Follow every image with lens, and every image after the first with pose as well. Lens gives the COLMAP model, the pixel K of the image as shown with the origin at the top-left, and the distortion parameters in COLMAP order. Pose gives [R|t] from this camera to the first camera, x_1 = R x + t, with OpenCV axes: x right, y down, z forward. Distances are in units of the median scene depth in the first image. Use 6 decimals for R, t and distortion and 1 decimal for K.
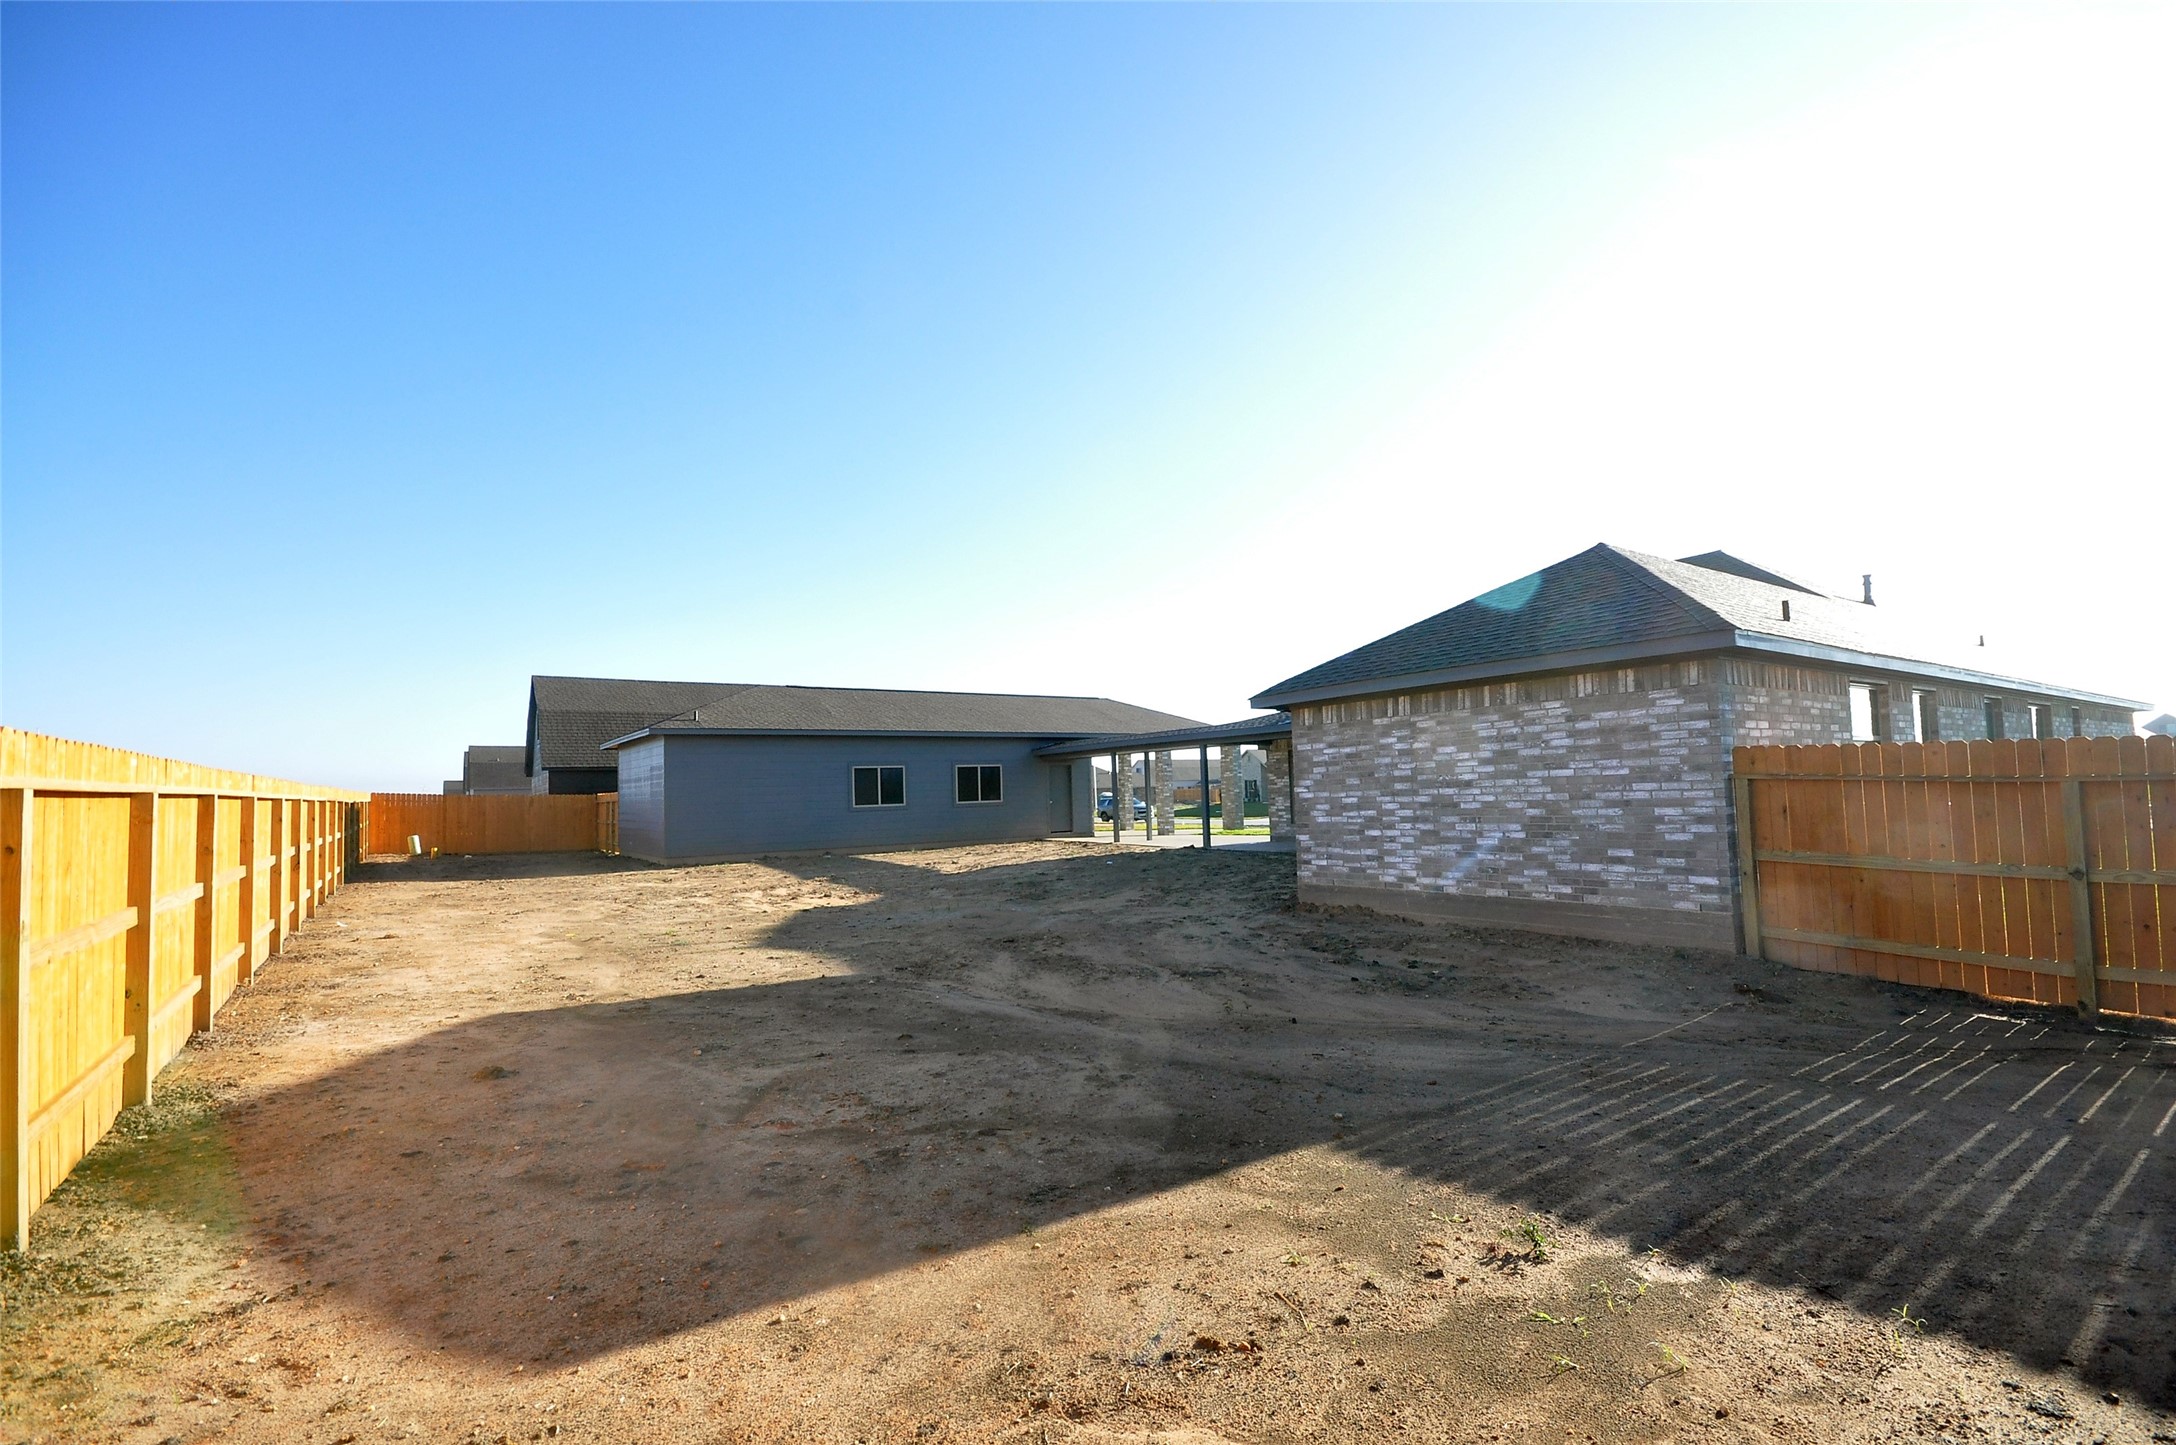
lens RADIAL K [[951.1, 0, 1099.6], [0, 951.1, 744.3], [0, 0, 1]] dist [0.020835, -0.015659]
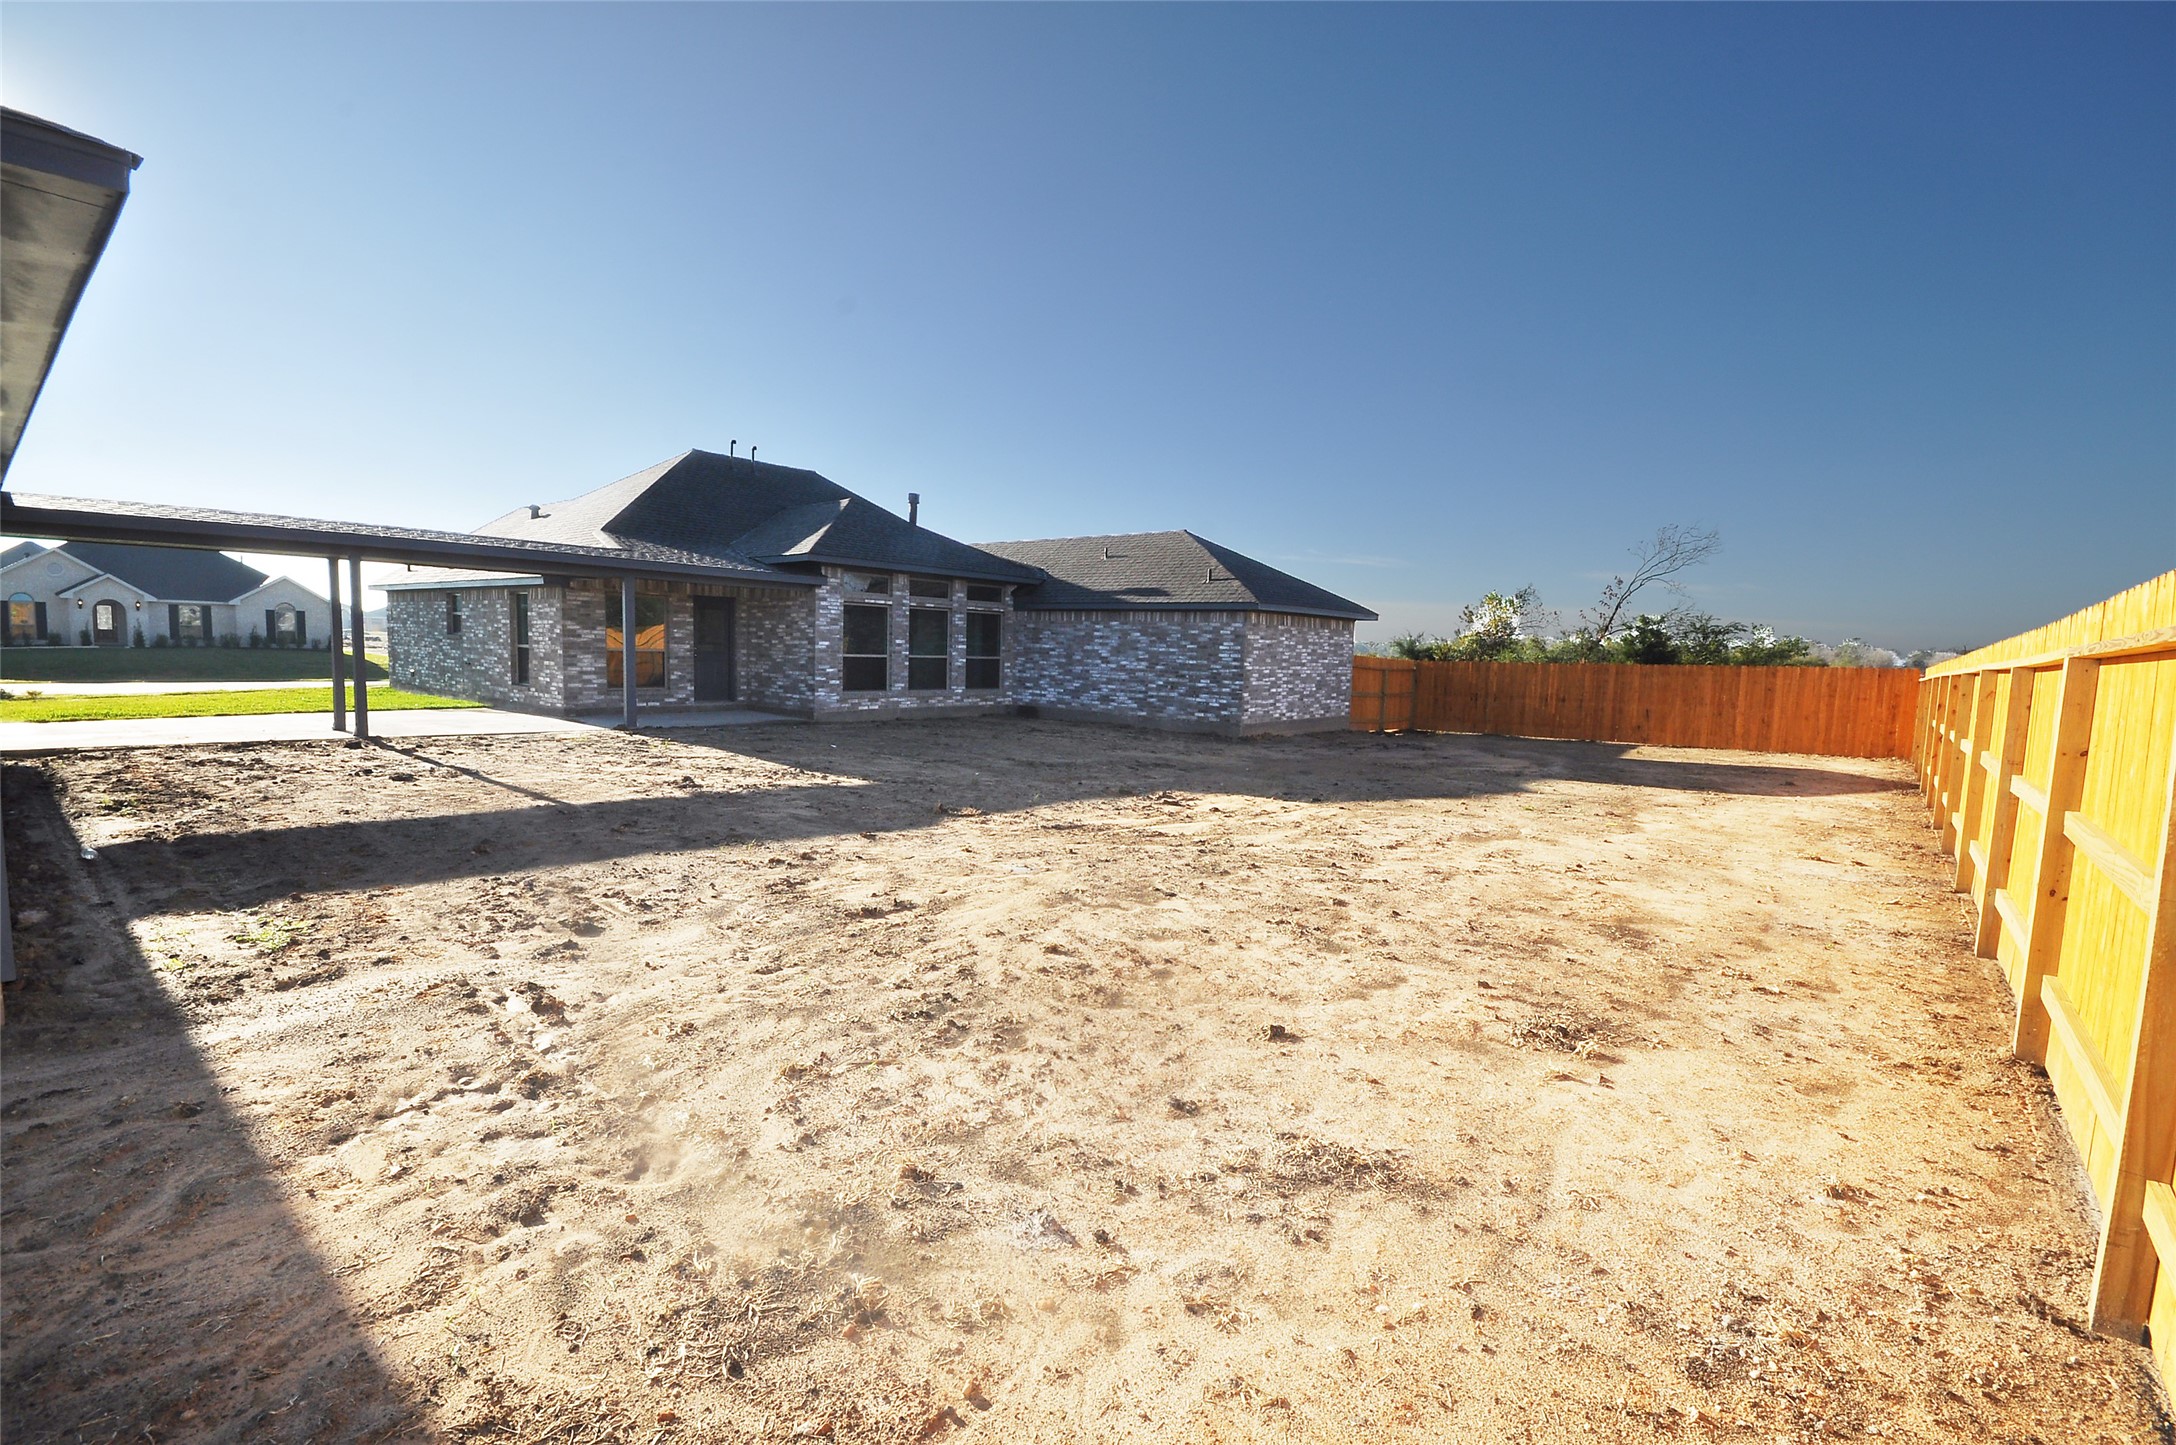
lens RADIAL K [[951.1, 0, 1099.6], [0, 951.1, 744.3], [0, 0, 1]] dist [0.020835, -0.015659]
pose [[-0.247274, -0.071391, 0.966312, -1.389269], [-0.073399, 0.995797, 0.054787, 0.123396], [-0.966162, -0.057379, -0.251475, 1.805239]]
